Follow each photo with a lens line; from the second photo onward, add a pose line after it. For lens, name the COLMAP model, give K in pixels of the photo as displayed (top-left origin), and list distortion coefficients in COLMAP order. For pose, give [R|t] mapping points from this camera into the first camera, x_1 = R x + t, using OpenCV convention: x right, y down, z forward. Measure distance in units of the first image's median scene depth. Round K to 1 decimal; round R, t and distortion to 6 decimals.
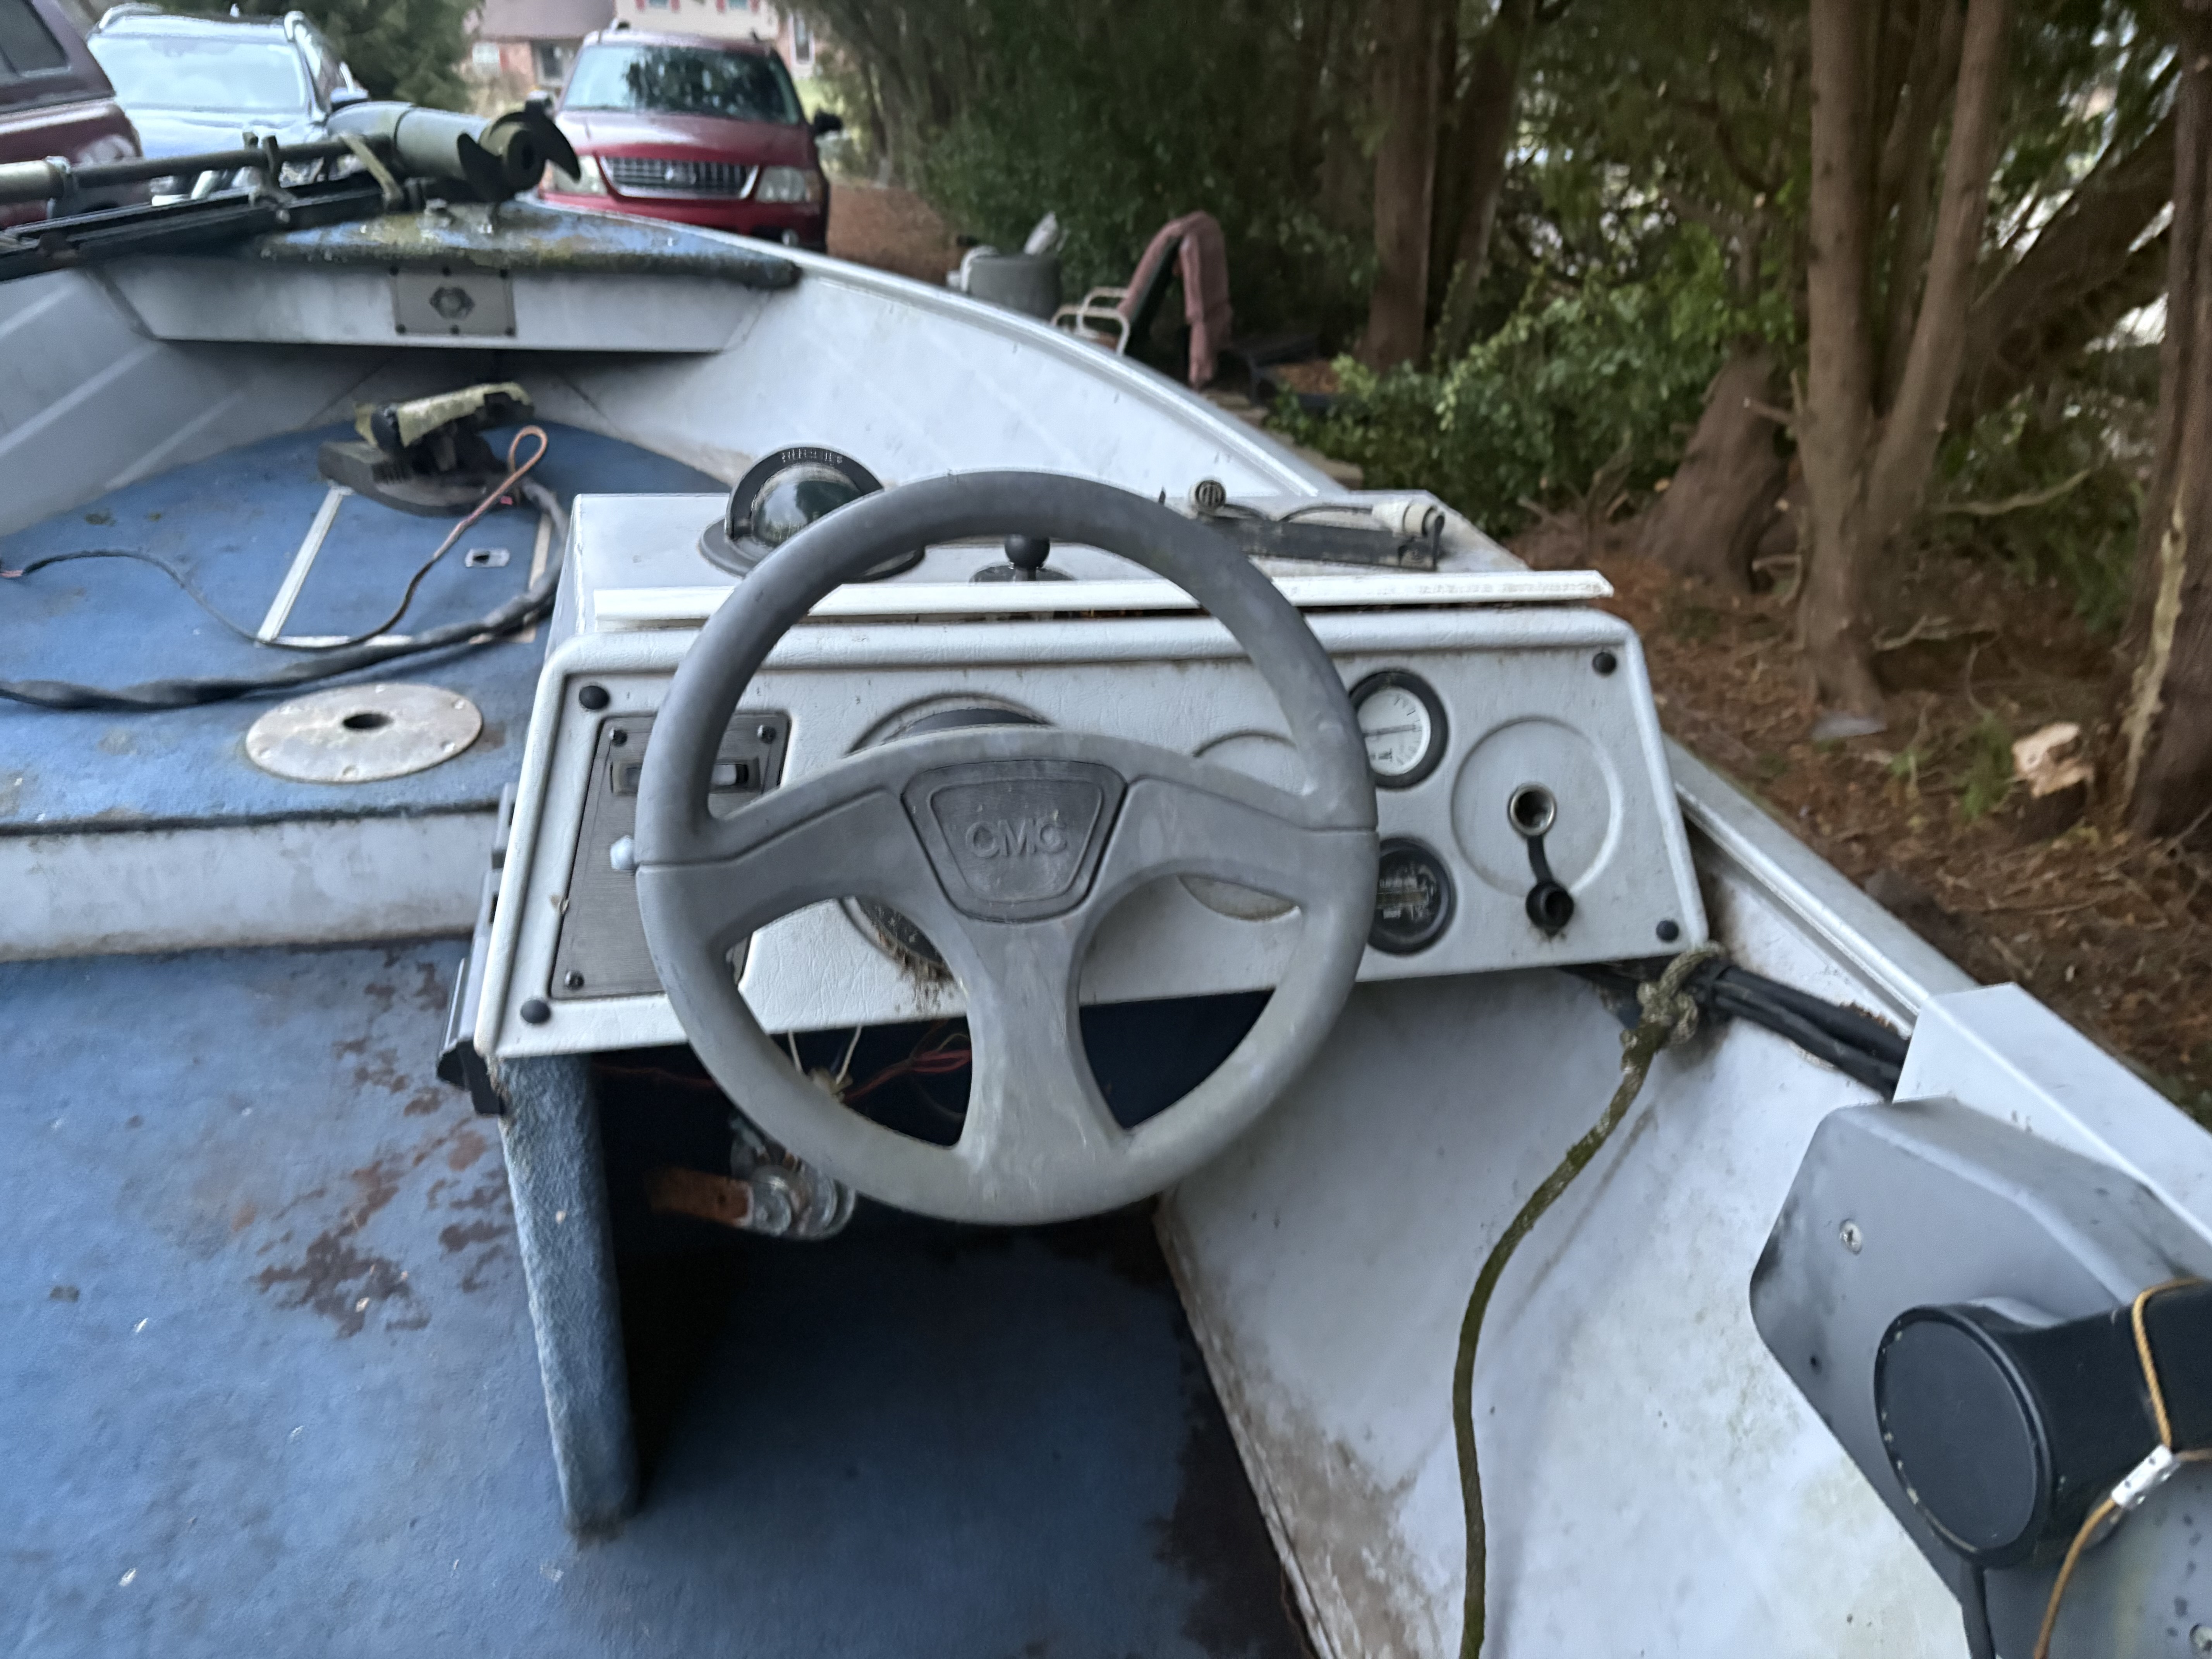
lens RADIAL K [[1654.7, 0, 1101.8], [0, 1654.7, 782.8], [0, 0, 1]] dist [0.029909, -0.028698]
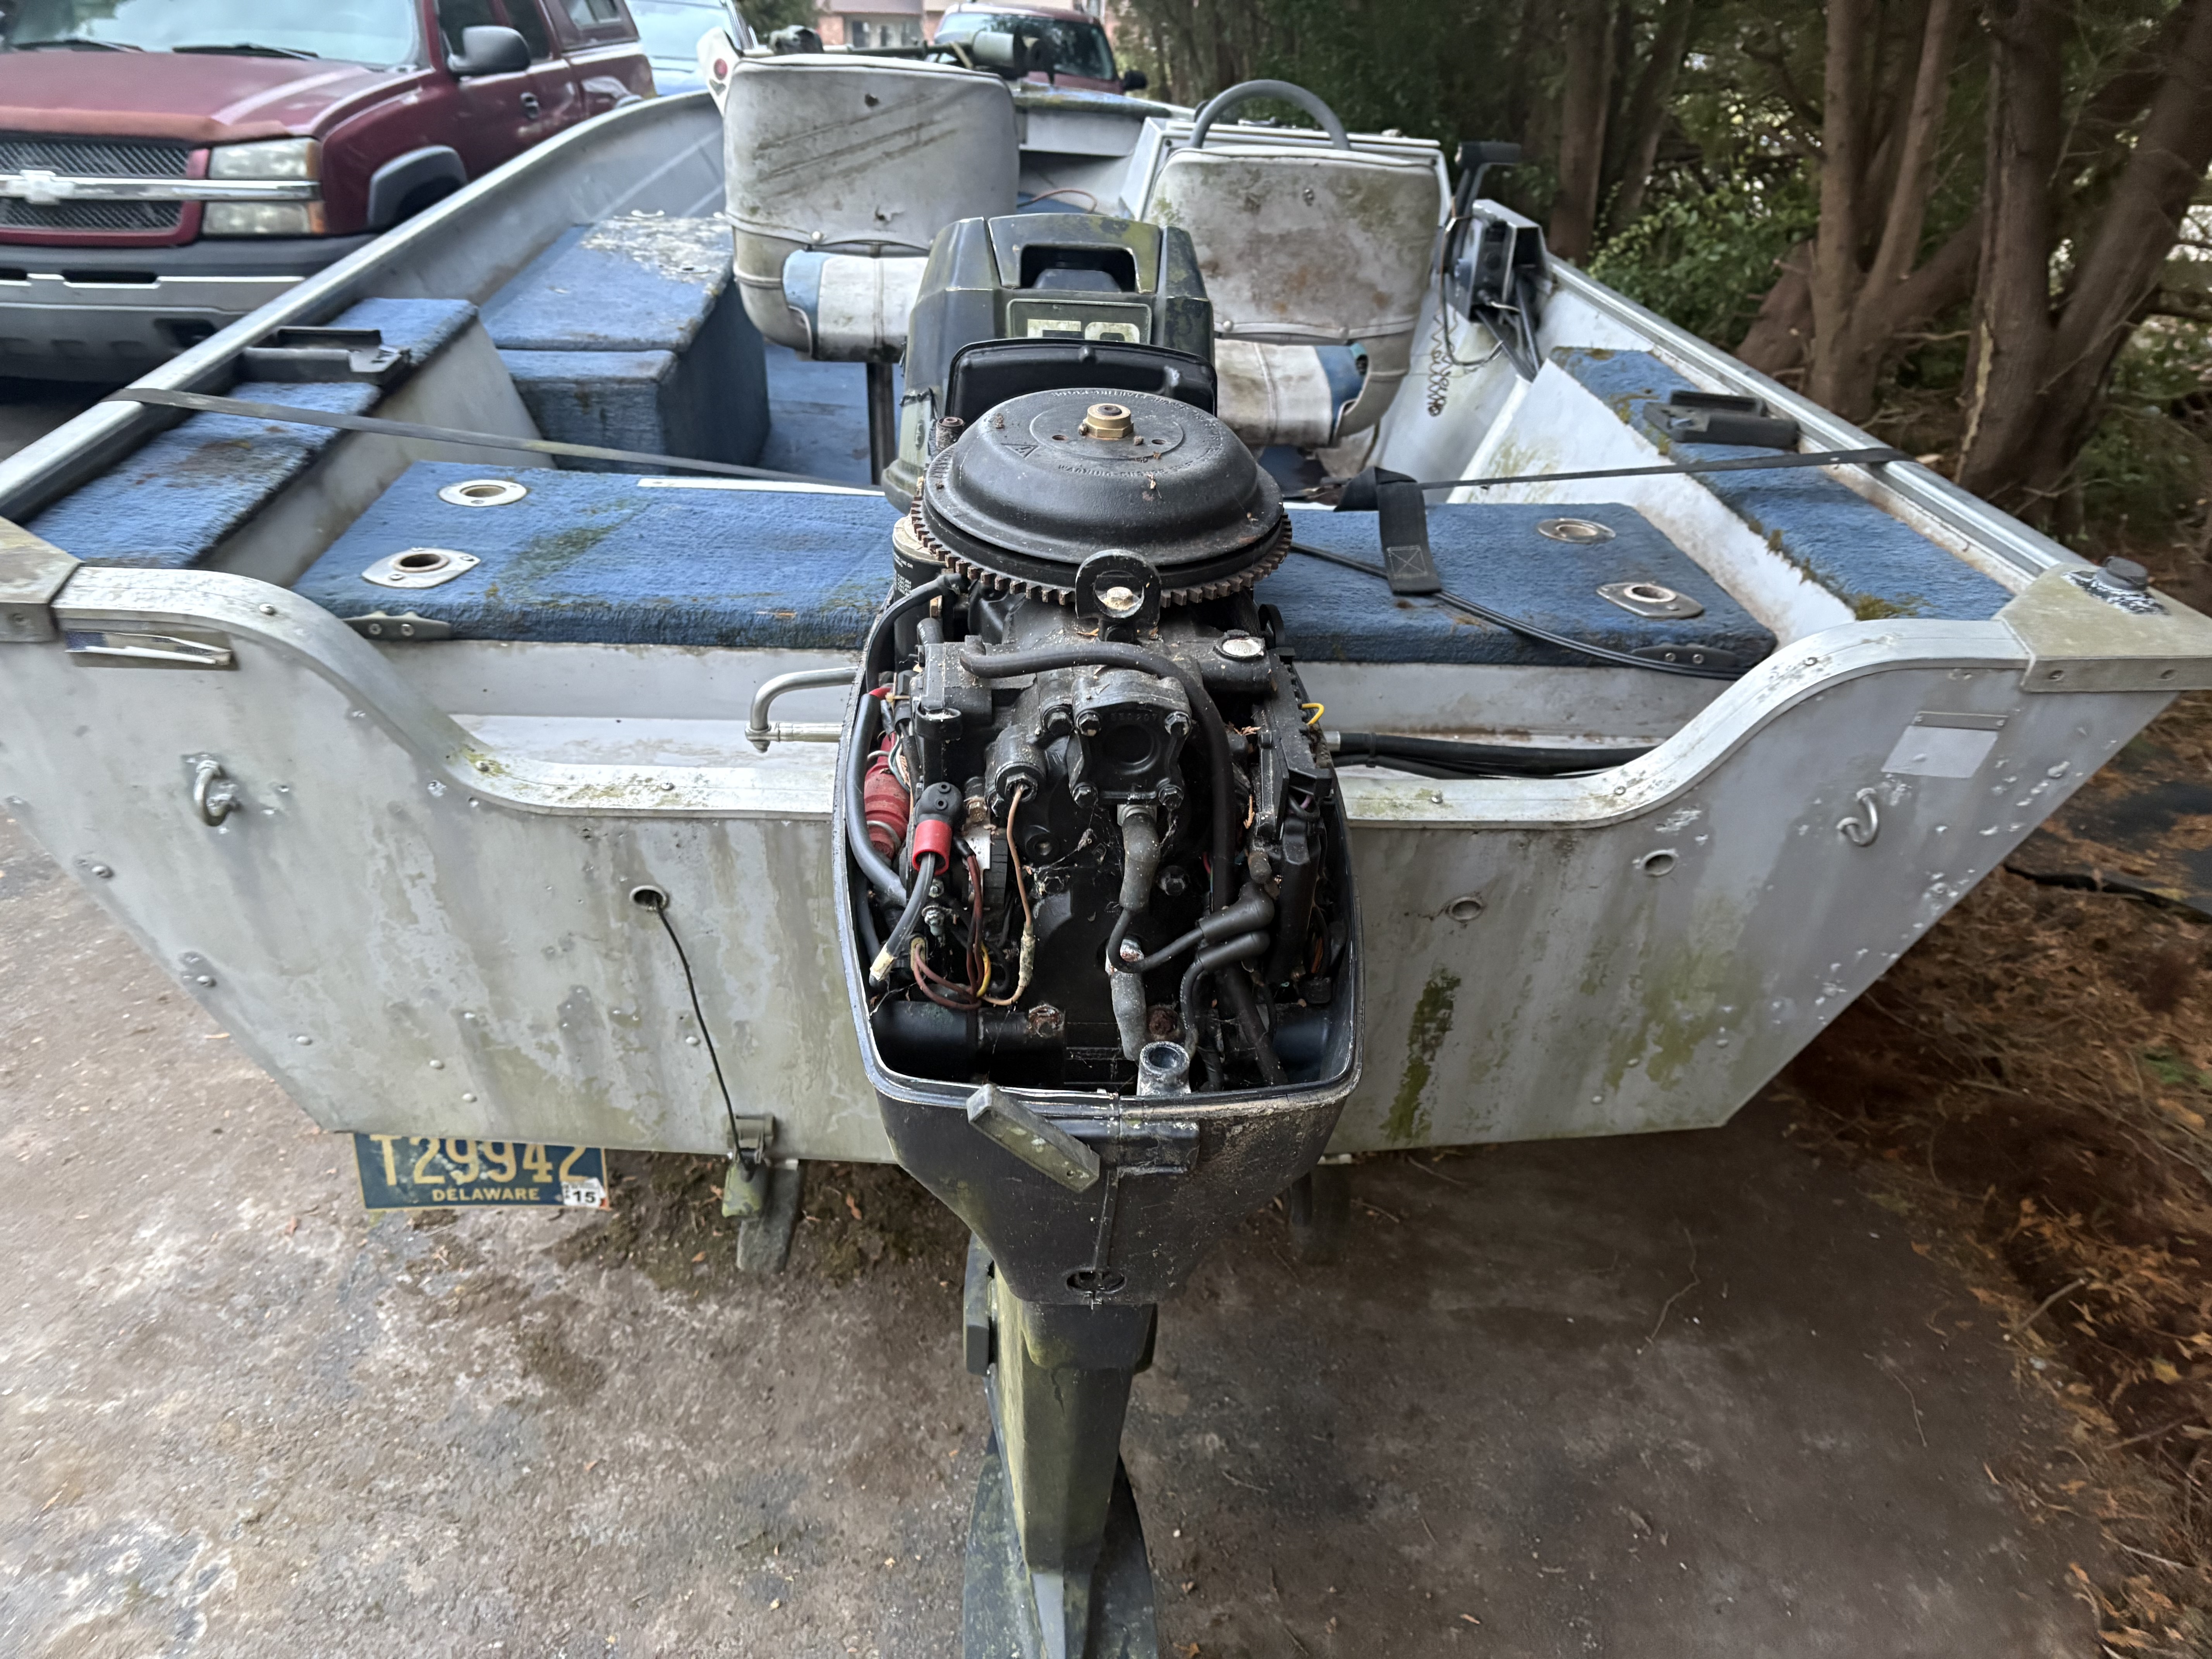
lens RADIAL K [[1701.1, 0, 1115.6], [0, 1701.1, 820.0], [0, 0, 1]] dist [0.012784, -0.000215]
pose [[0.989631, 0.072241, -0.124143, 0.028516], [-0.070102, 0.997308, 0.021523, 0.206797], [0.125364, -0.012597, 0.992031, -0.434444]]
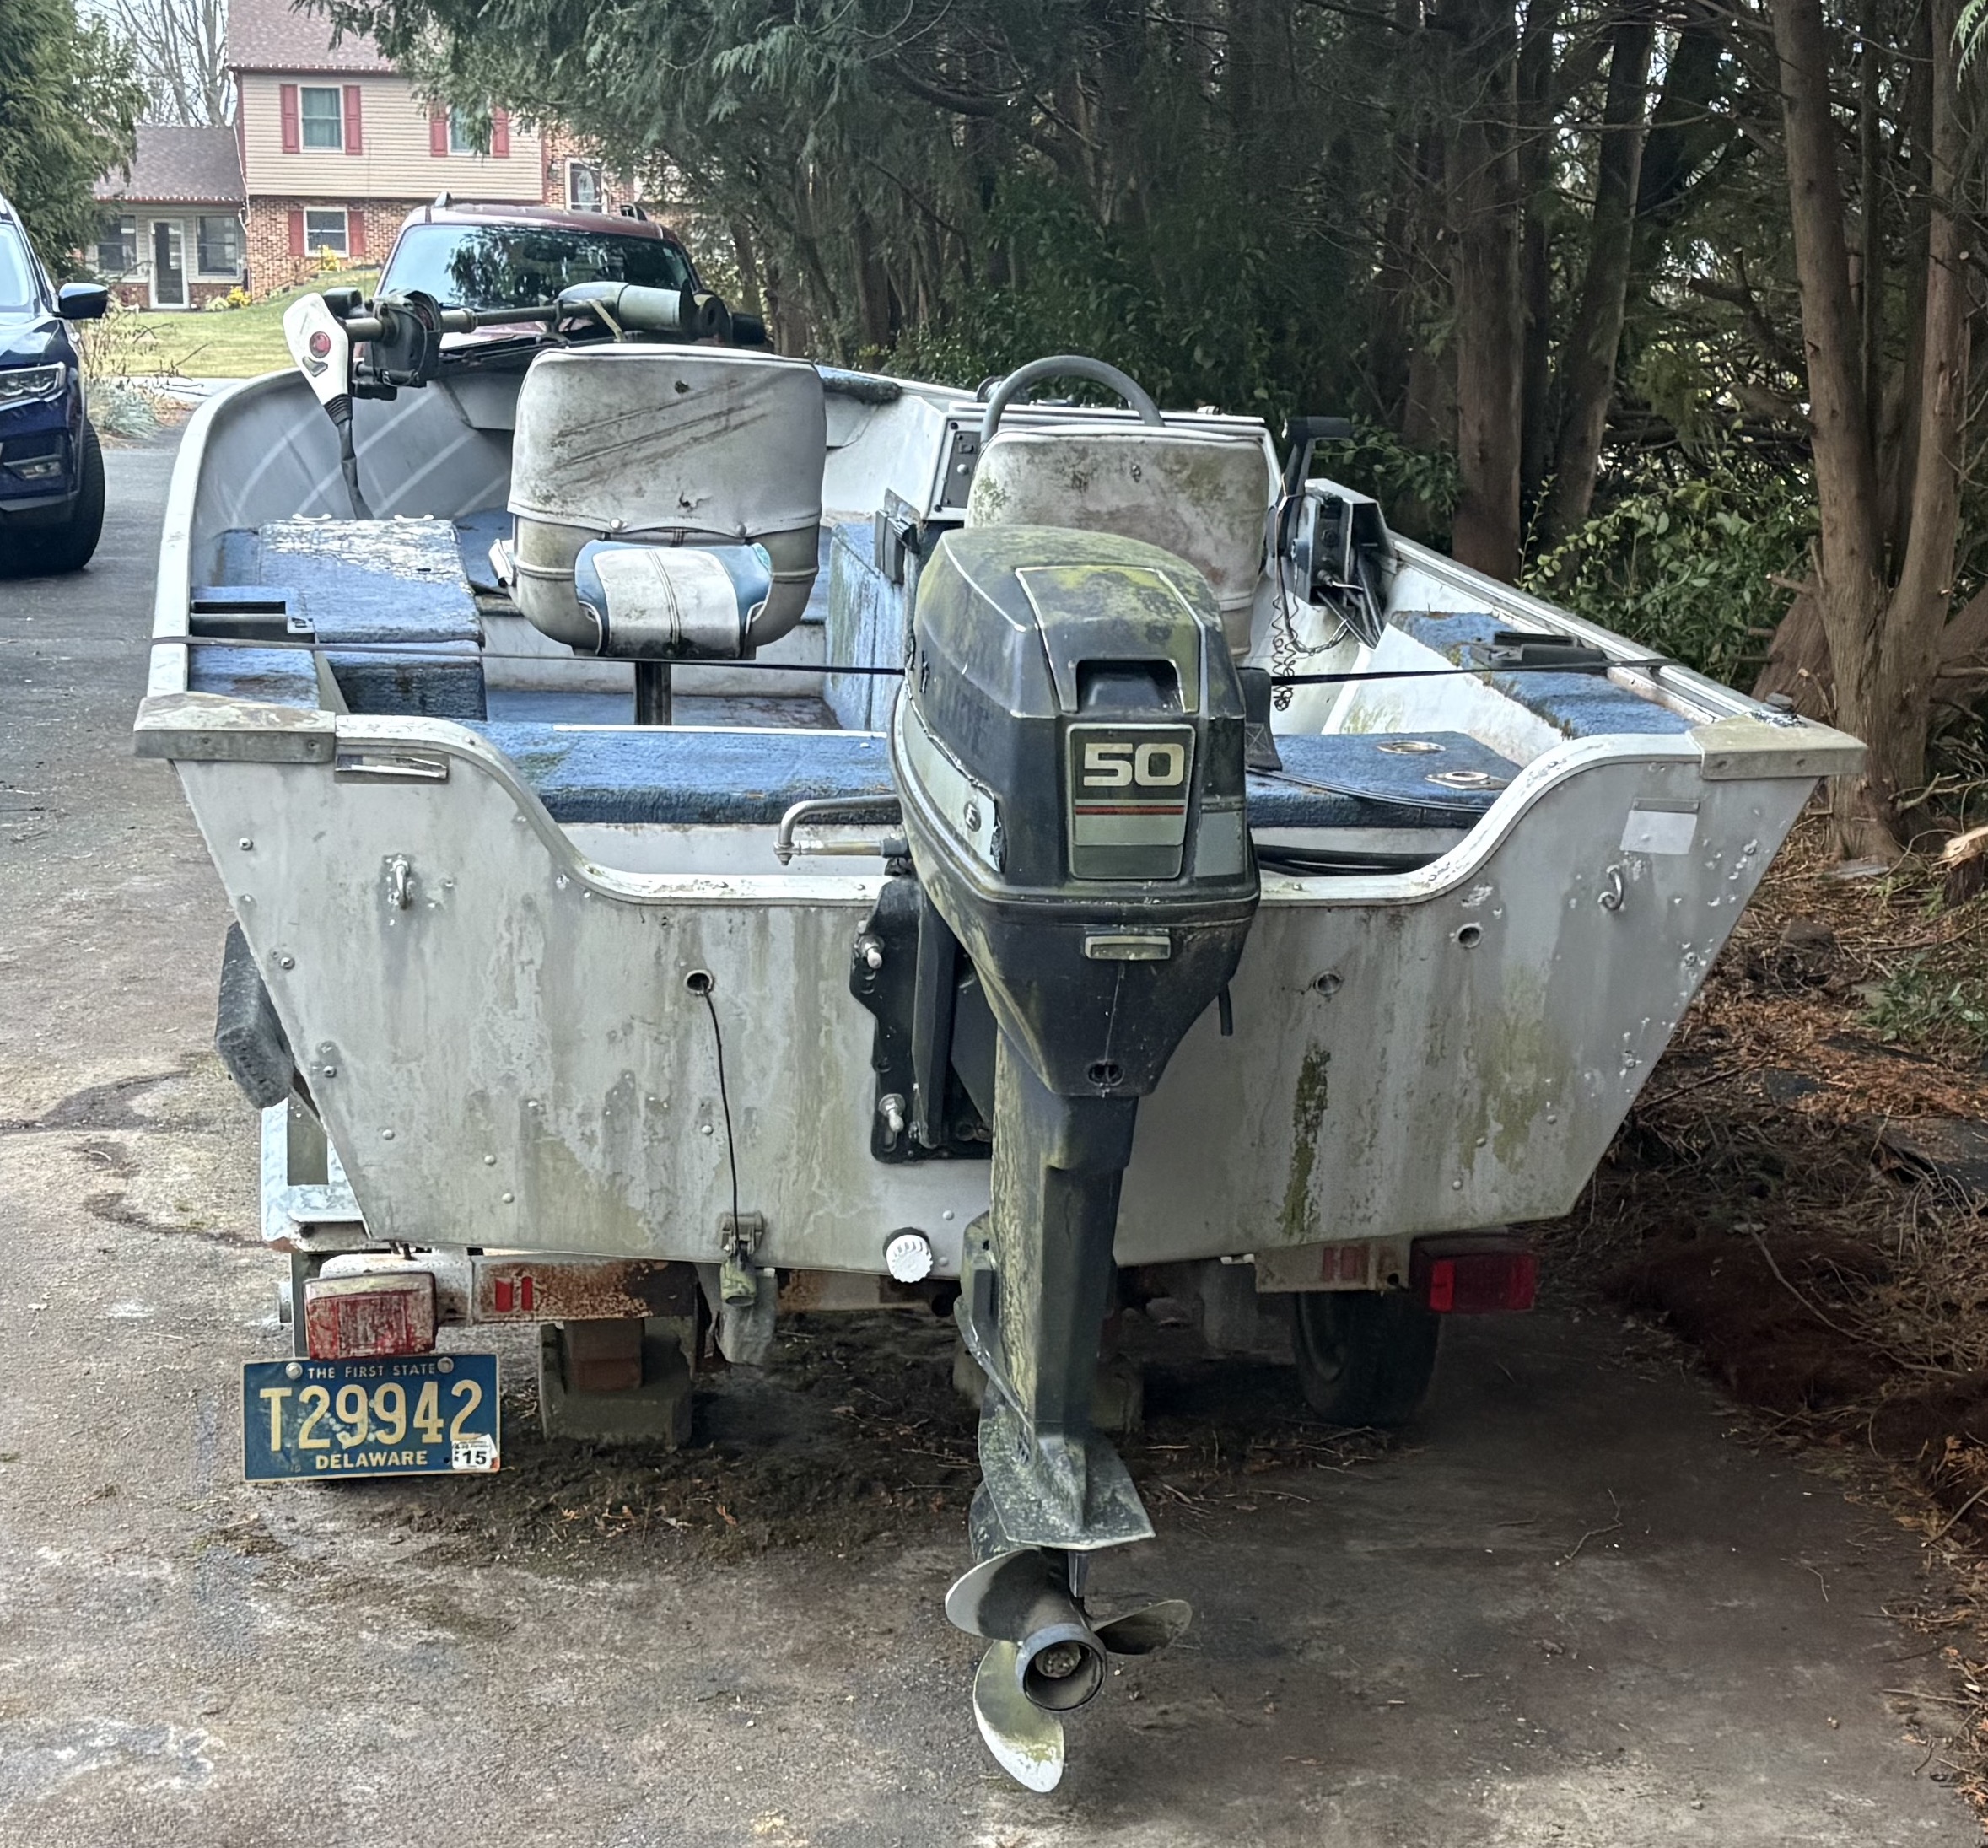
lens RADIAL K [[3756.7, 0, 1165.6], [0, 3756.7, 998.3], [0, 0, 1]] dist [0.246876, -1.099824]
pose [[0.999989, 0.001135, 0.004455, 0.015140], [-0.000170, 0.977524, -0.210823, 0.382257], [-0.004594, 0.210820, 0.977514, -0.891839]]
